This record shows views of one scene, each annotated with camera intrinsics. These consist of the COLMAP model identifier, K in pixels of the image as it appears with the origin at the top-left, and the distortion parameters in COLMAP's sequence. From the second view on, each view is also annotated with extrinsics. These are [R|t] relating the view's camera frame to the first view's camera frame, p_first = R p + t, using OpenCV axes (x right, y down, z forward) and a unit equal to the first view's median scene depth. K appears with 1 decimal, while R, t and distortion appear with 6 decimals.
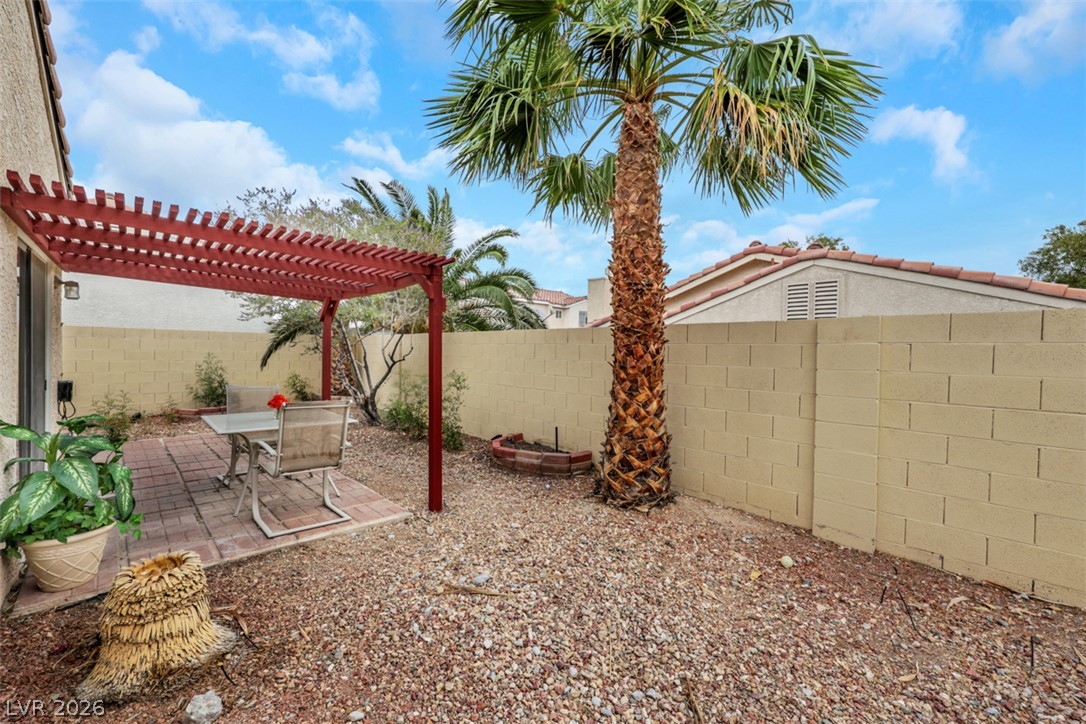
lens RADIAL K [[445.6, 0, 543.1], [0, 445.6, 362.5], [0, 0, 1]] dist [-0.000679, 0.000735]
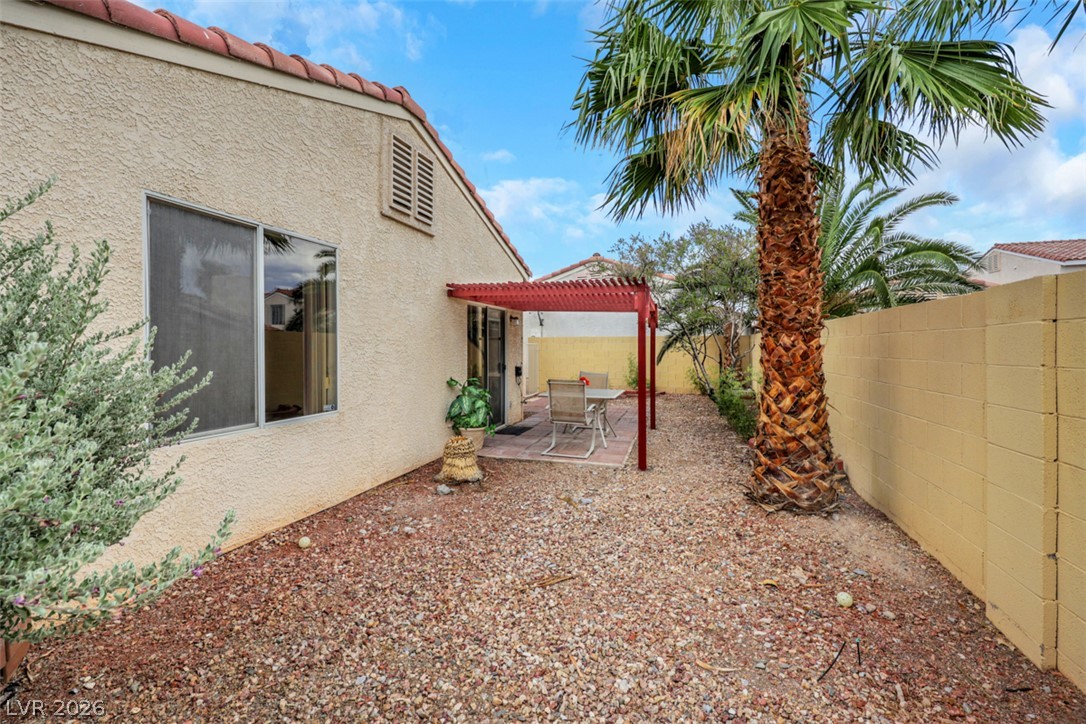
lens RADIAL K [[445.6, 0, 544.9], [0, 445.6, 353.7], [0, 0, 1]] dist [-0.000679, 0.000735]
pose [[0.503661, -0.008203, -0.863862, 0.802055], [-0.008013, 0.999868, -0.014167, 0.012651], [0.863864, 0.014057, 0.503529, 0.093527]]
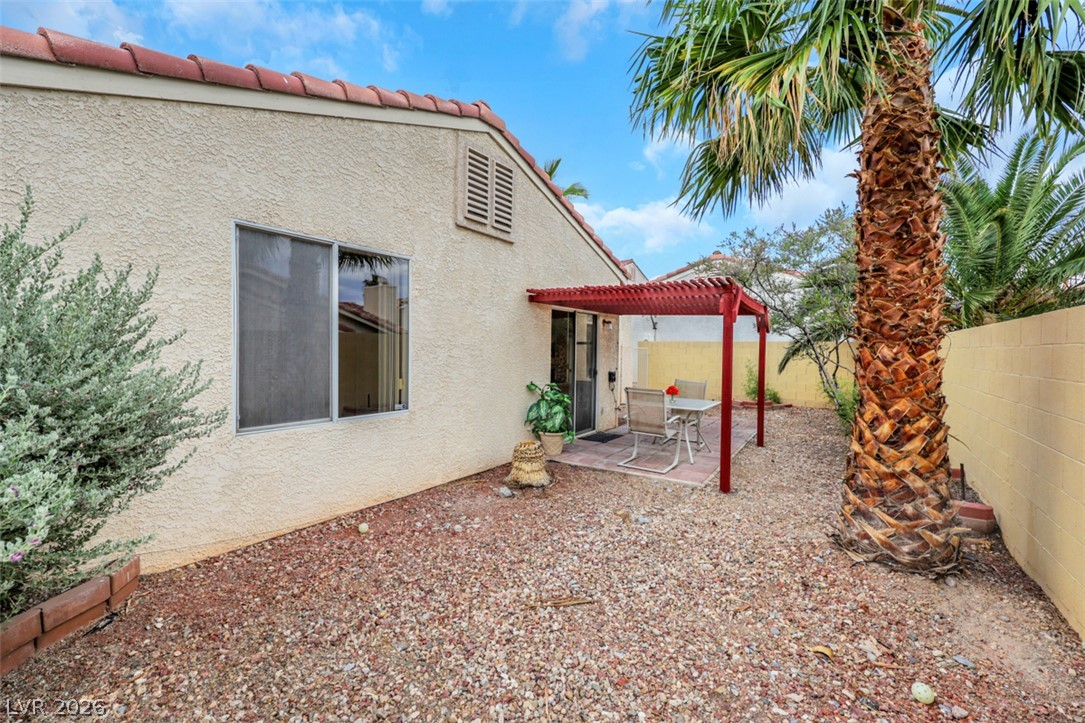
lens RADIAL K [[445.2, 0, 548.5], [0, 445.2, 360.8], [0, 0, 1]] dist [-0.000679, 0.000735]
pose [[0.244150, 0.009236, -0.969694, 0.837168], [-0.030441, 0.999535, 0.001856, -0.002576], [0.969260, 0.029065, 0.244317, 0.268620]]
